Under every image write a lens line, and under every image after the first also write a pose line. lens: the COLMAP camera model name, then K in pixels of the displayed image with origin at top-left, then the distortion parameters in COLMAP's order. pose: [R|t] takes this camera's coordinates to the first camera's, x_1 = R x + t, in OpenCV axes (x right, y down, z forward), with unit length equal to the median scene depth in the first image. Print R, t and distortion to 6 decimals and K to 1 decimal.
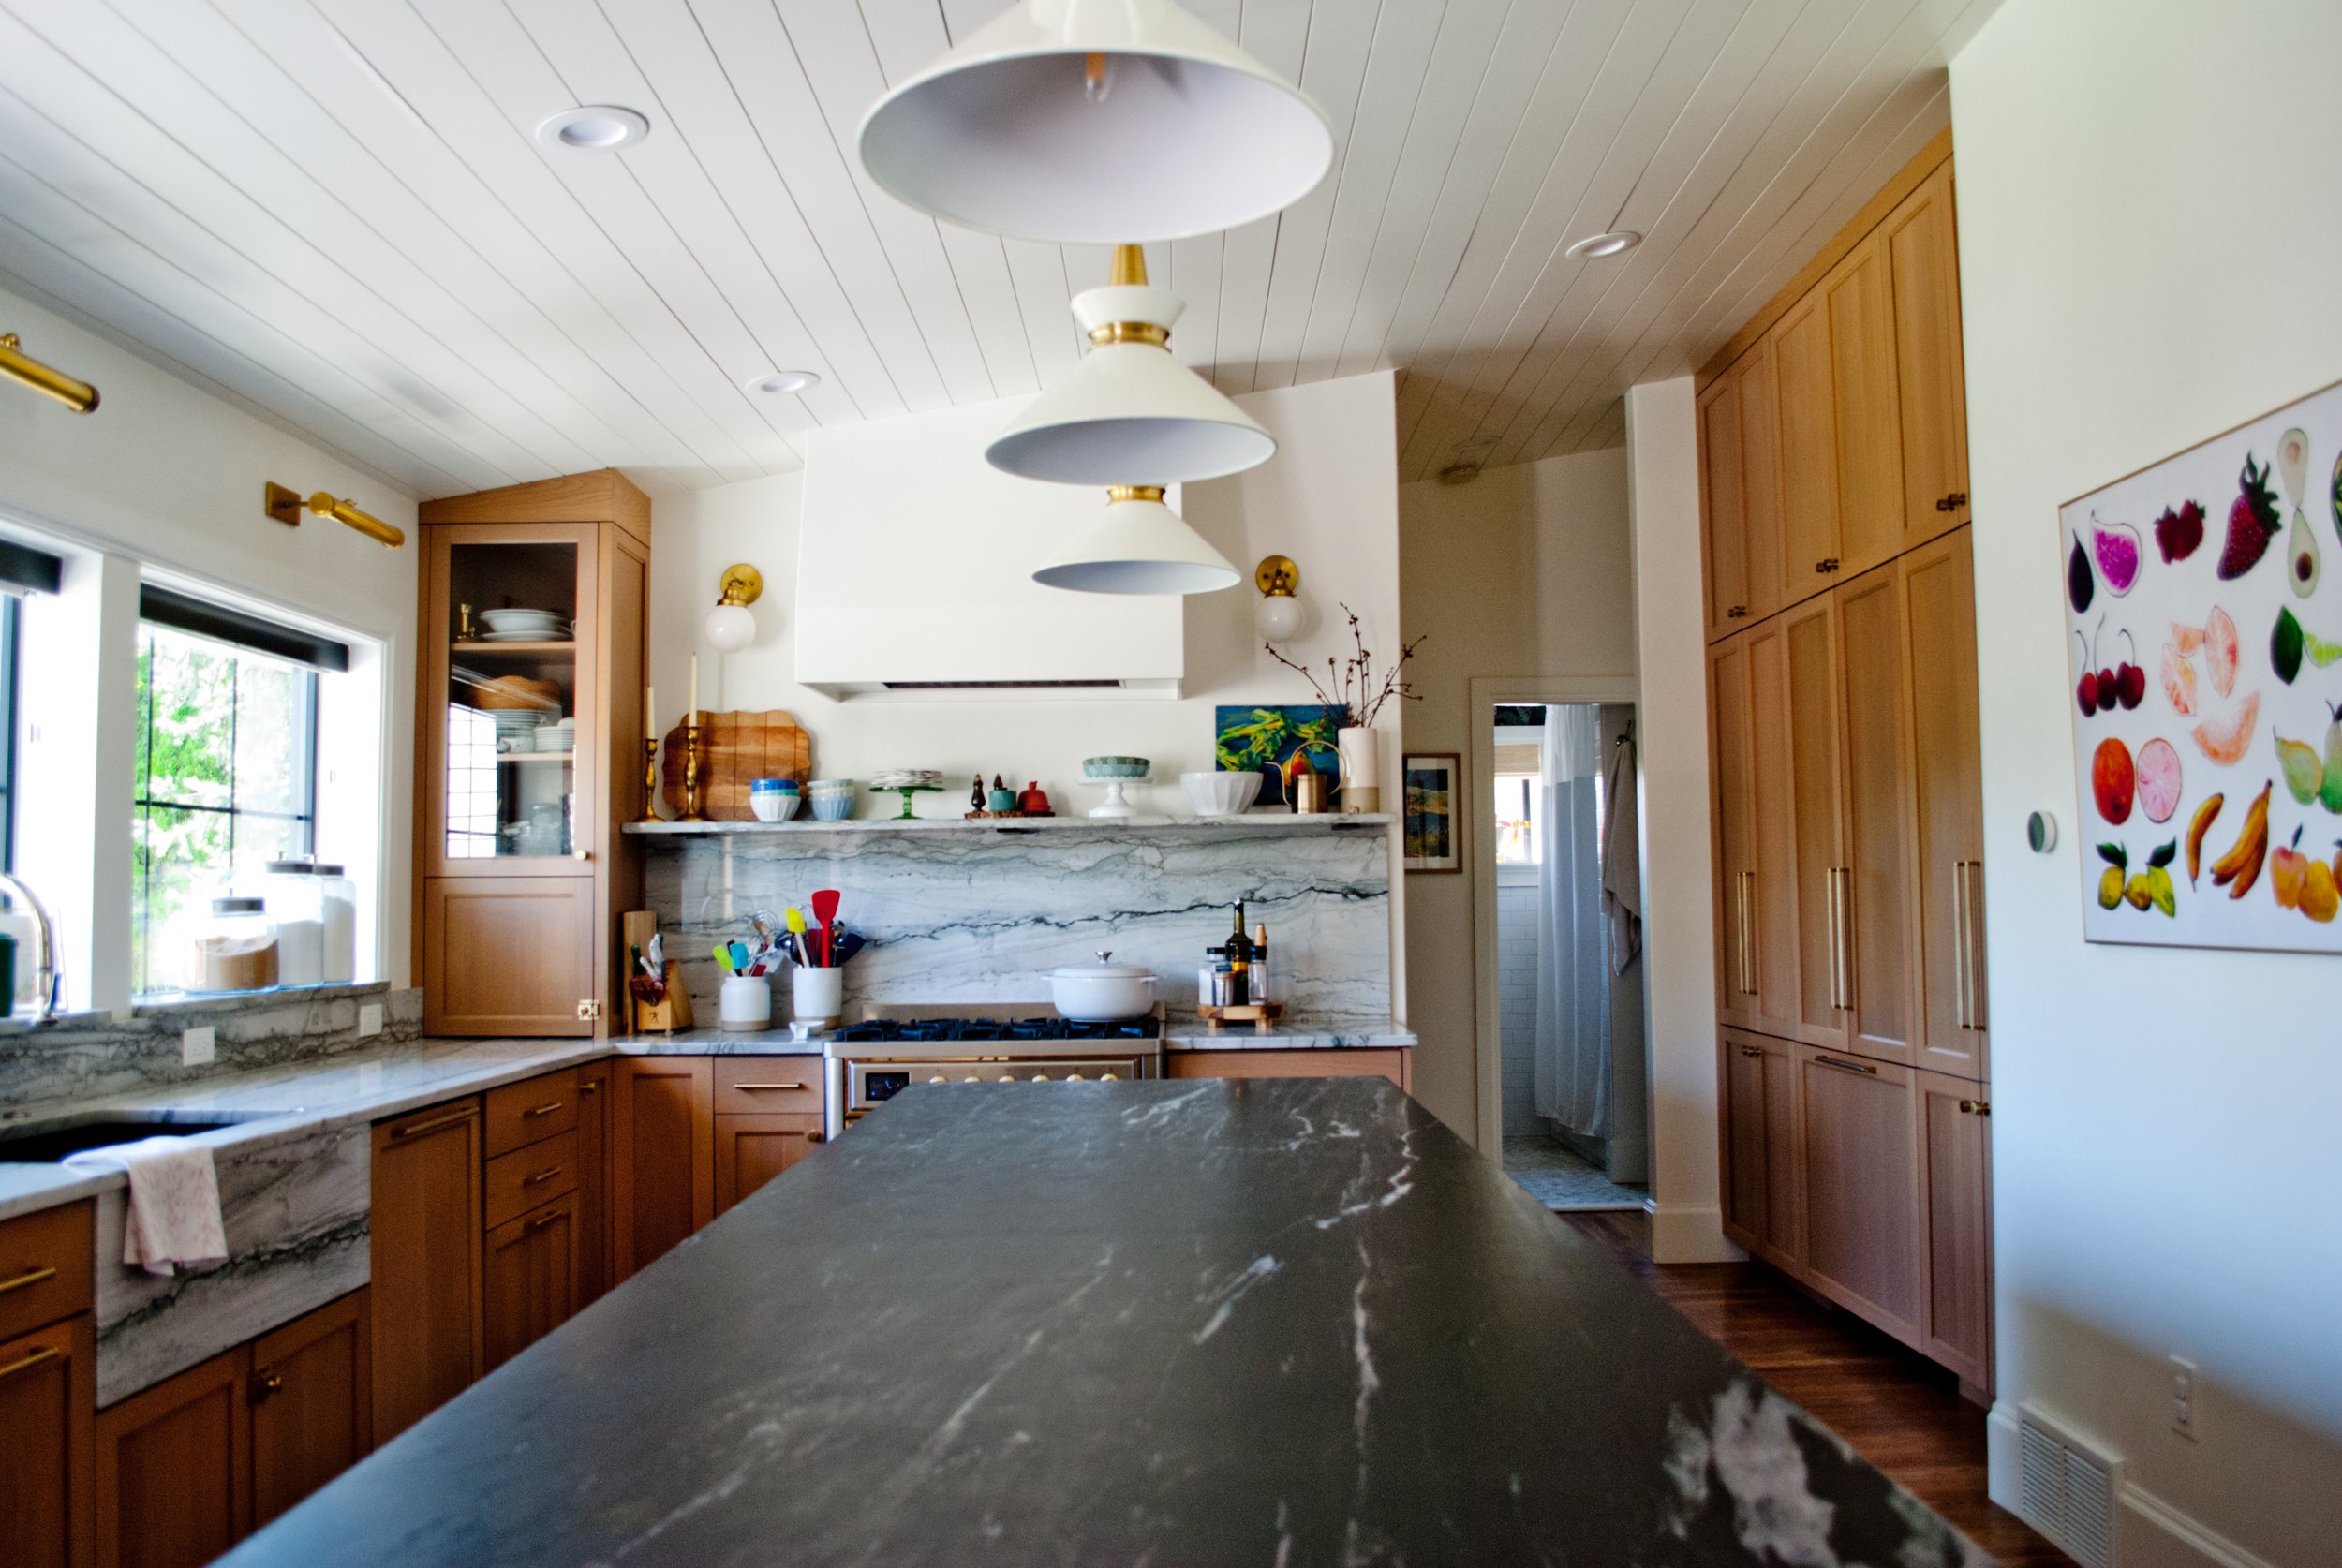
lens RADIAL K [[1853.2, 0, 1172.1], [0, 1853.2, 763.0], [0, 0, 1]] dist [-0.081415, 0.010733]
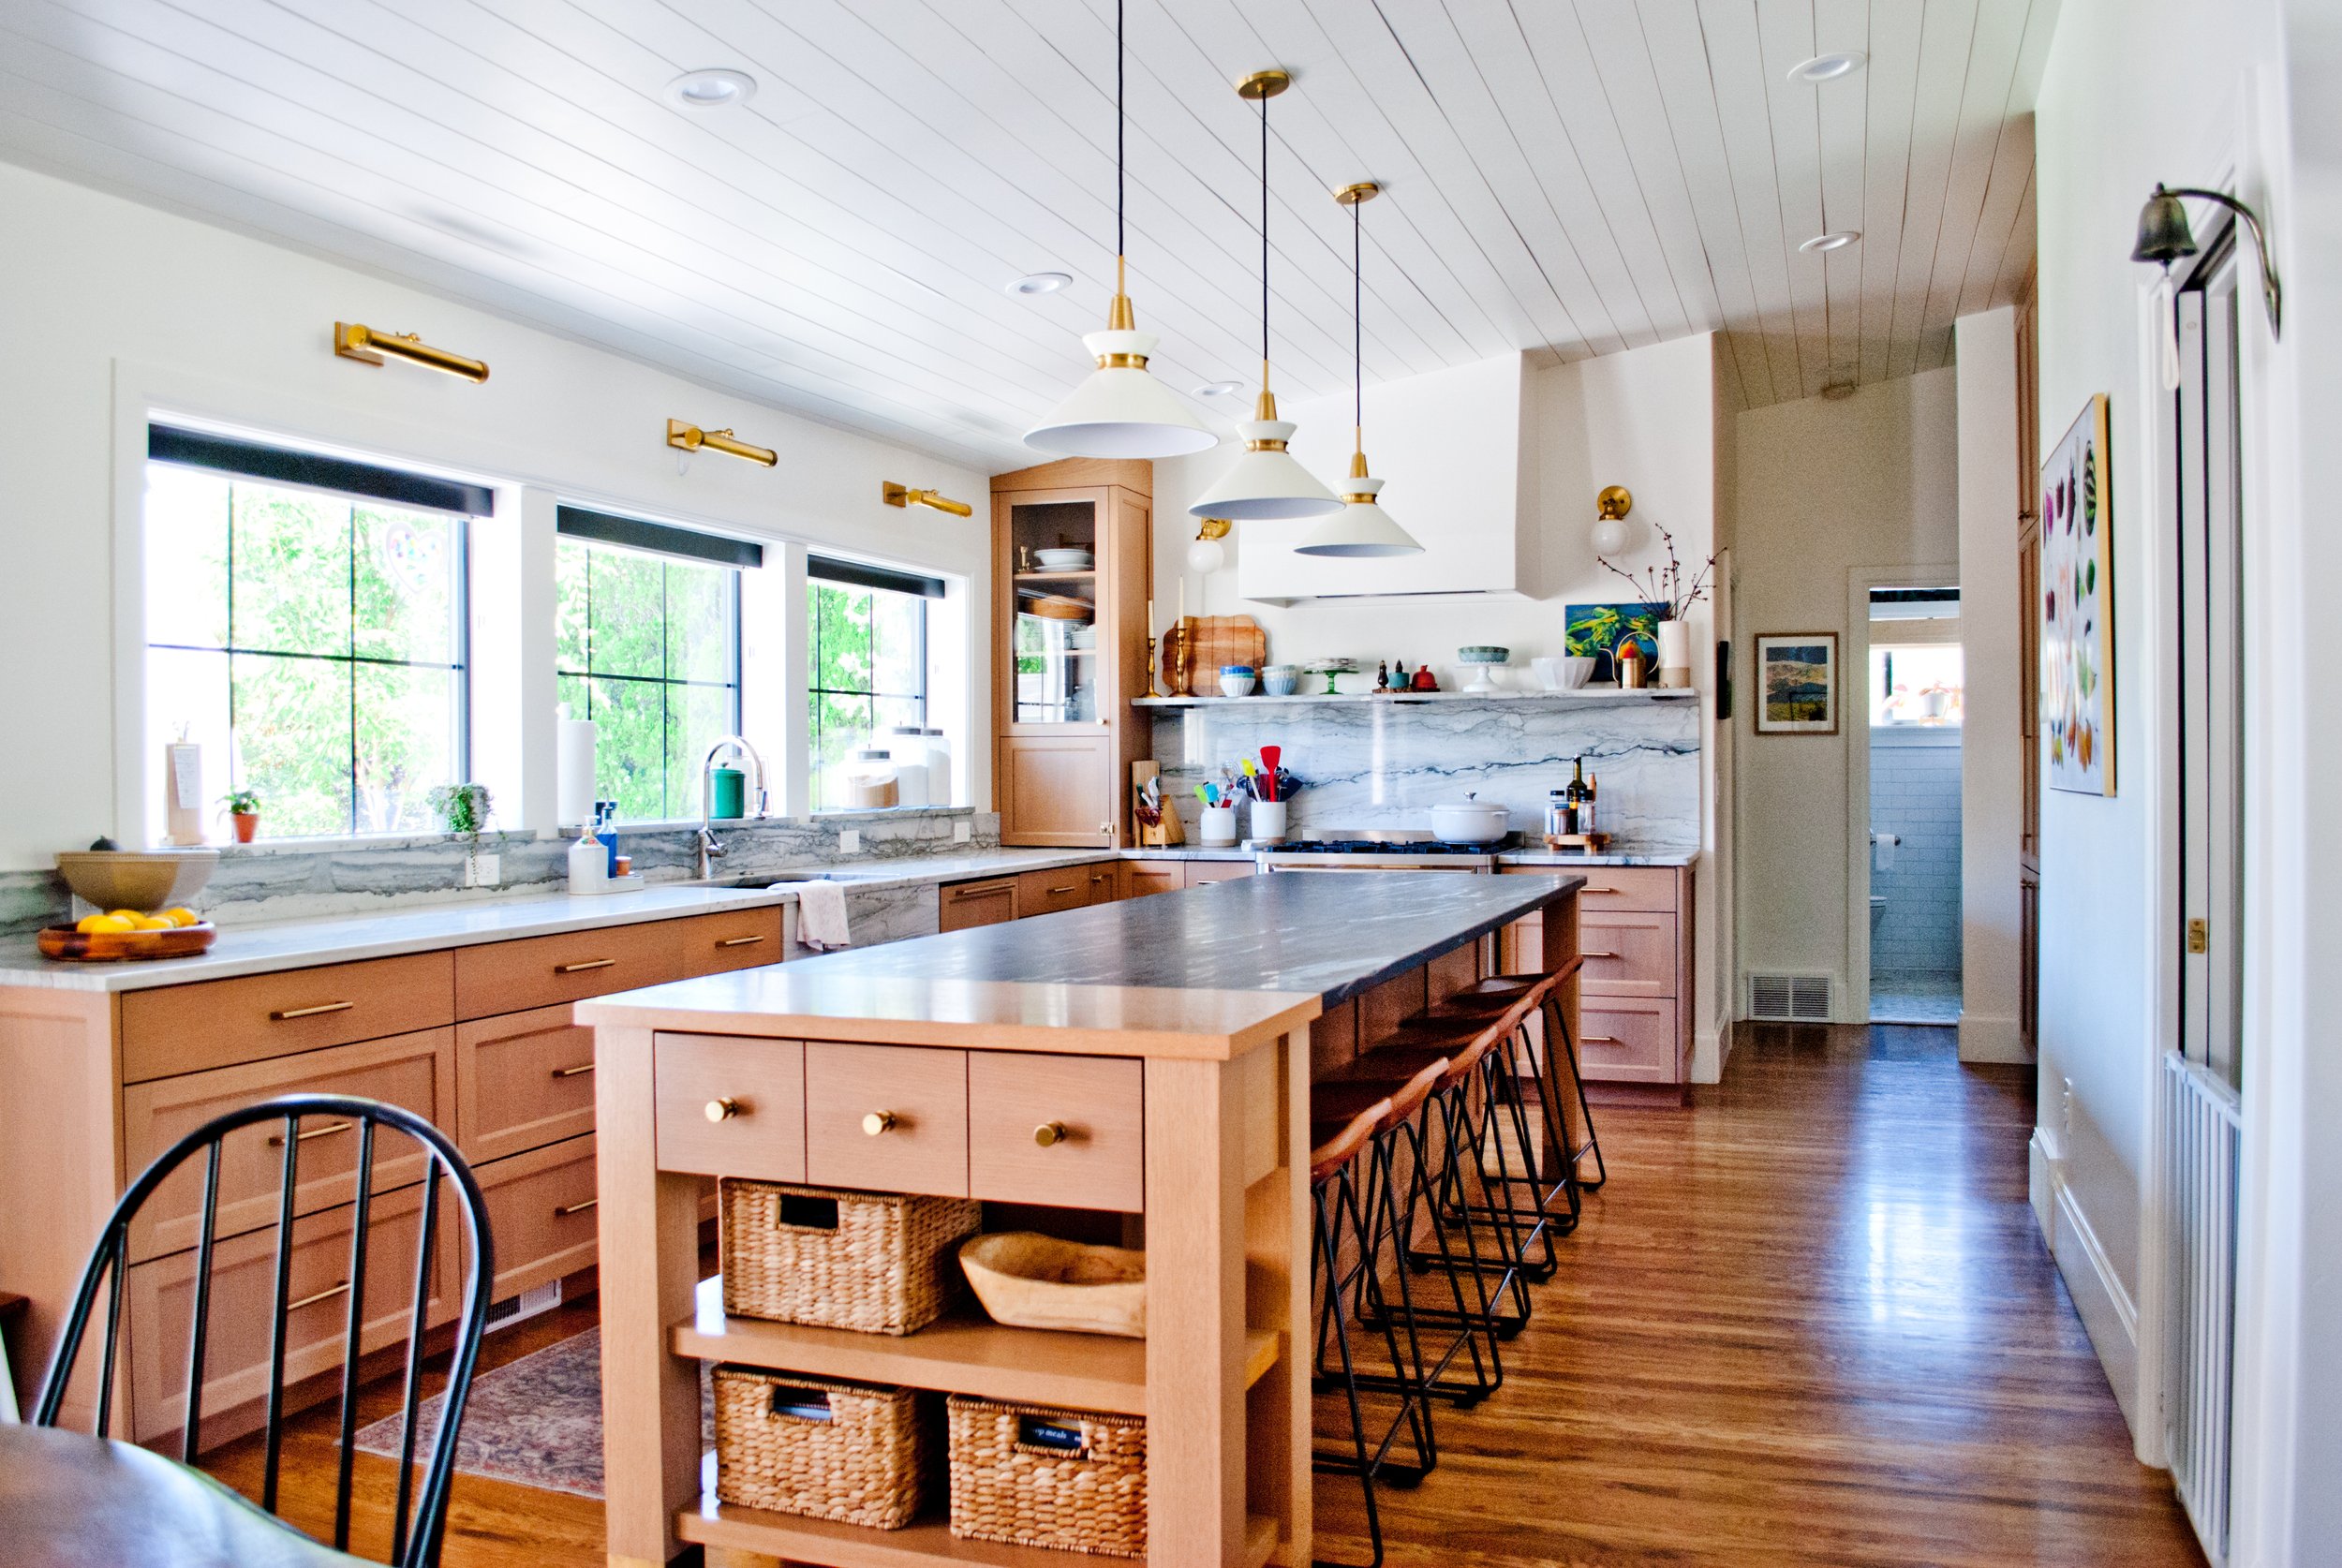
lens RADIAL K [[1853.2, 0, 1172.1], [0, 1853.2, 763.0], [0, 0, 1]] dist [-0.081415, 0.010733]
pose [[0.939282, 0.007500, -0.343063, 0.214658], [0.018843, 0.997125, 0.073391, -0.021339], [0.342628, -0.075399, 0.936441, -0.319231]]
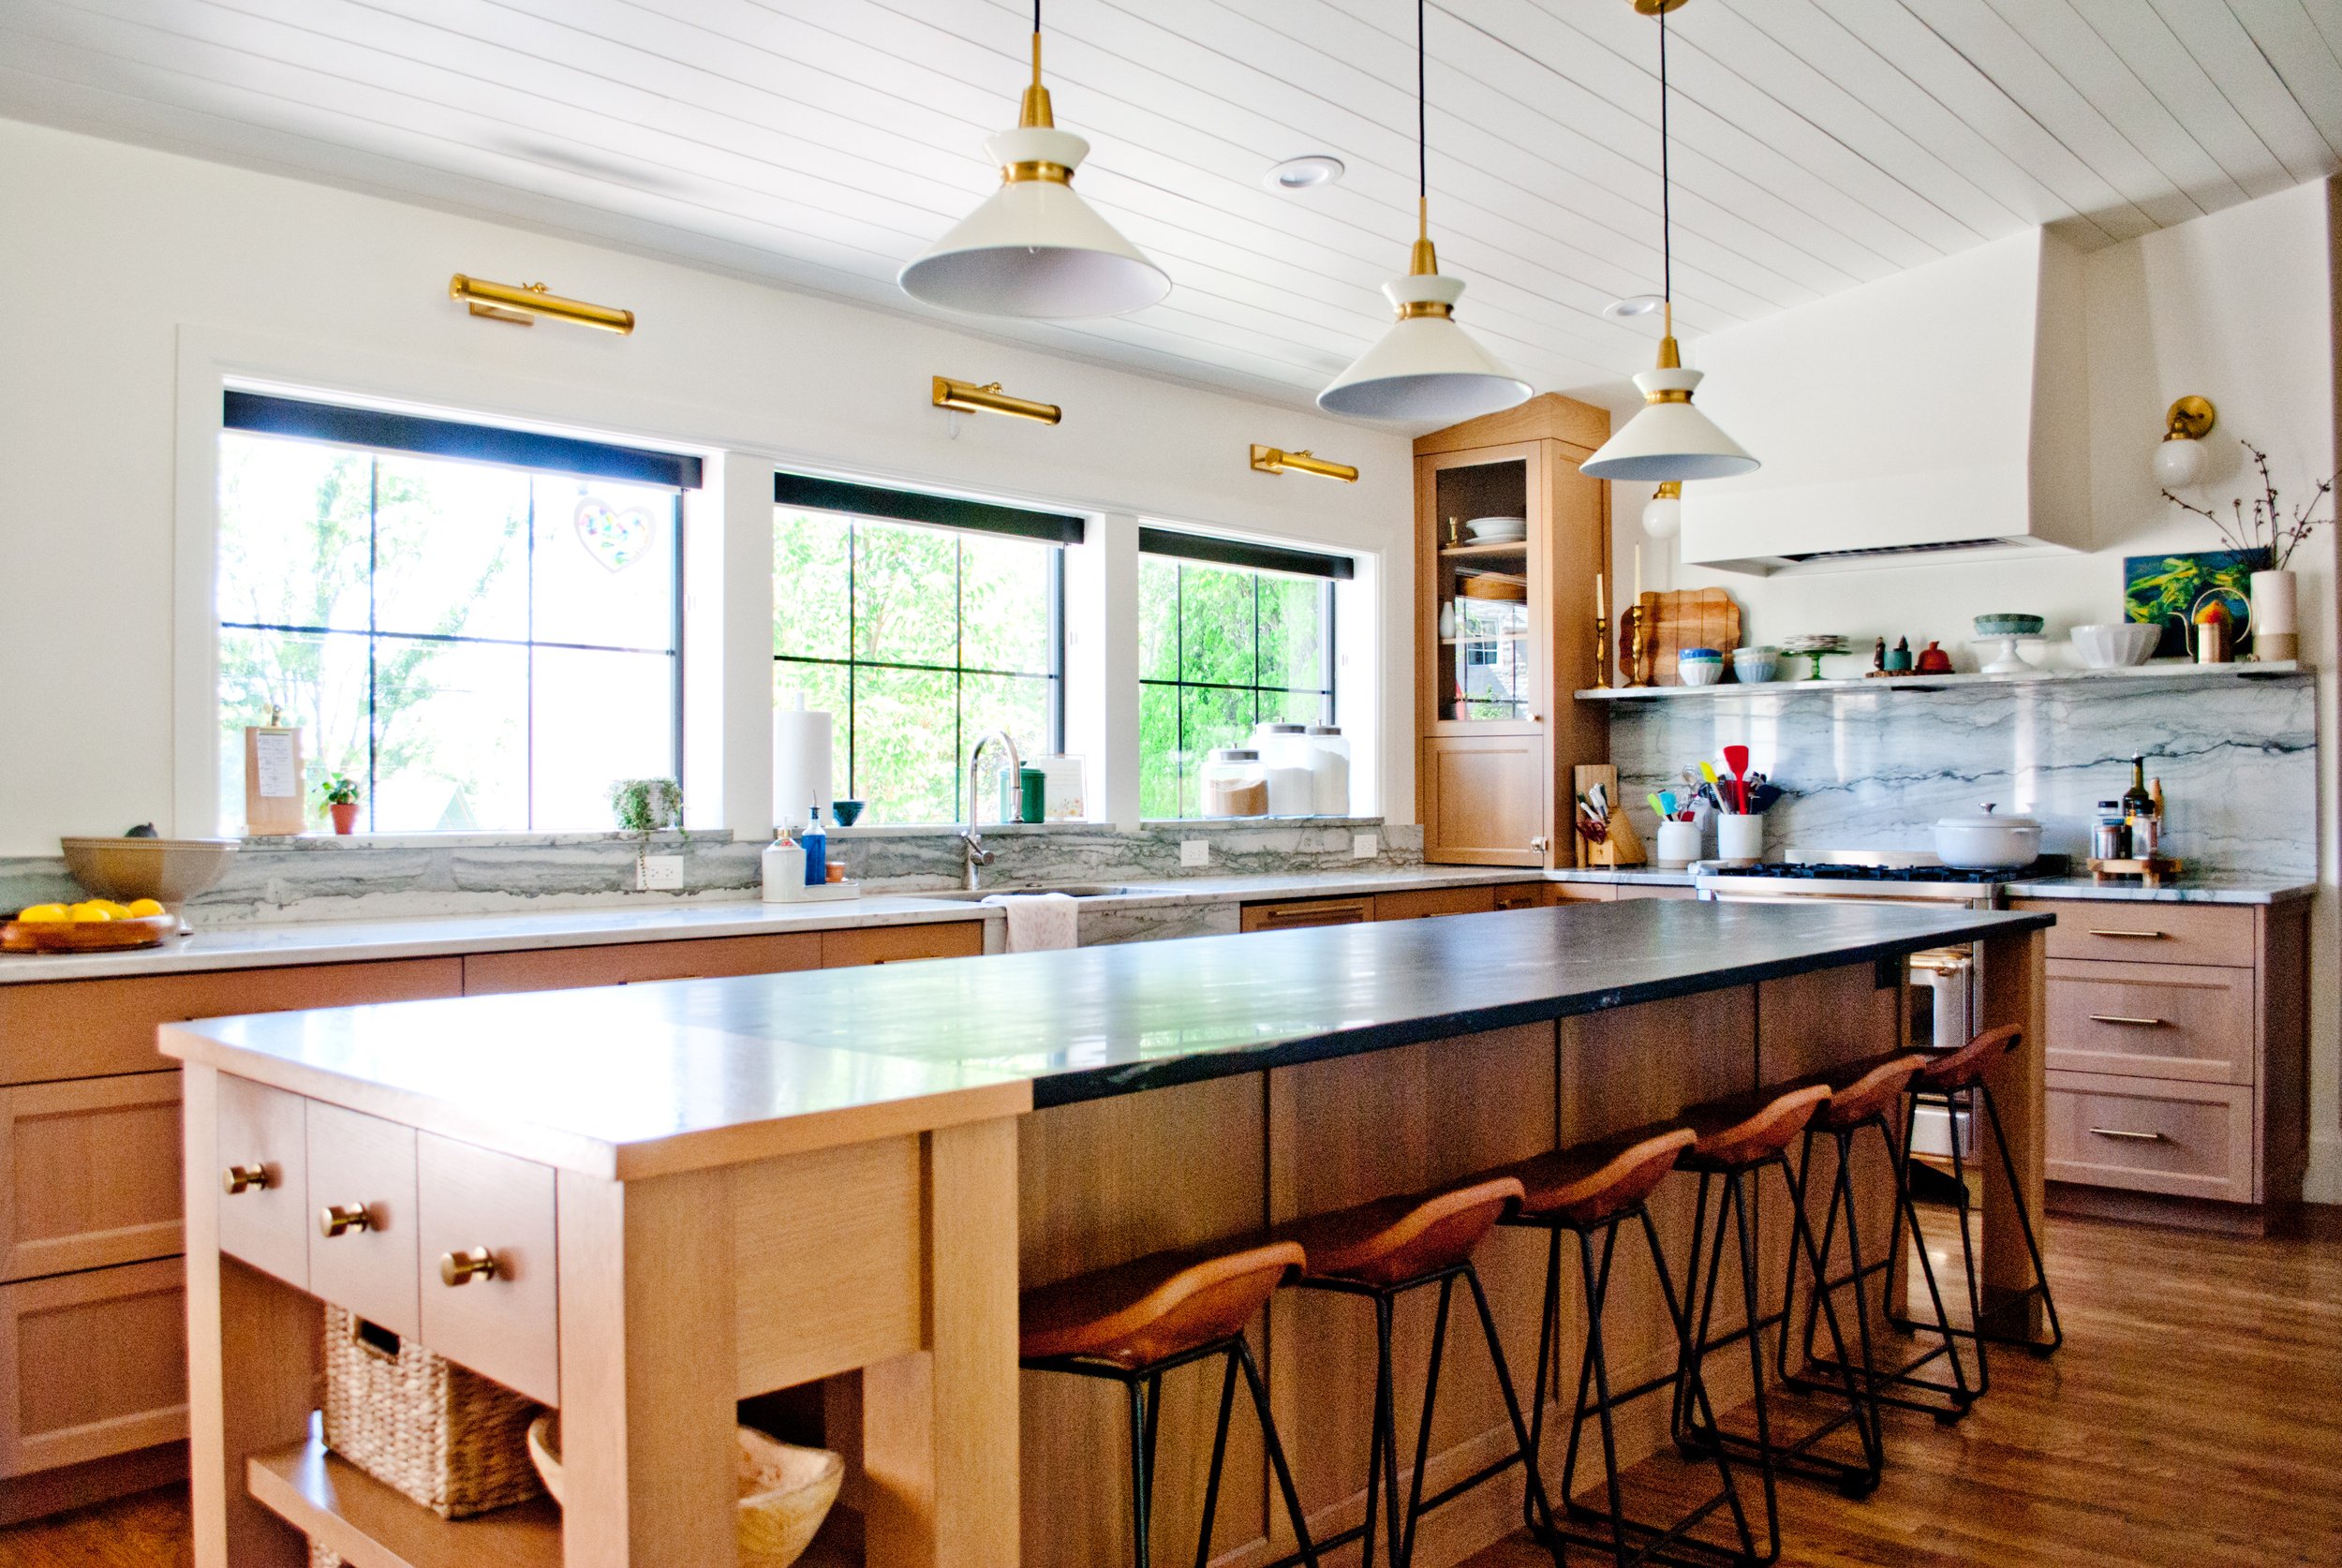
lens RADIAL K [[1853.2, 0, 1172.1], [0, 1853.2, 763.0], [0, 0, 1]] dist [-0.081415, 0.010733]
pose [[0.738030, 0.001136, -0.674767, 0.307979], [0.042265, 0.997957, 0.047908, 0.010871], [0.673443, -0.063877, 0.736474, -0.057133]]
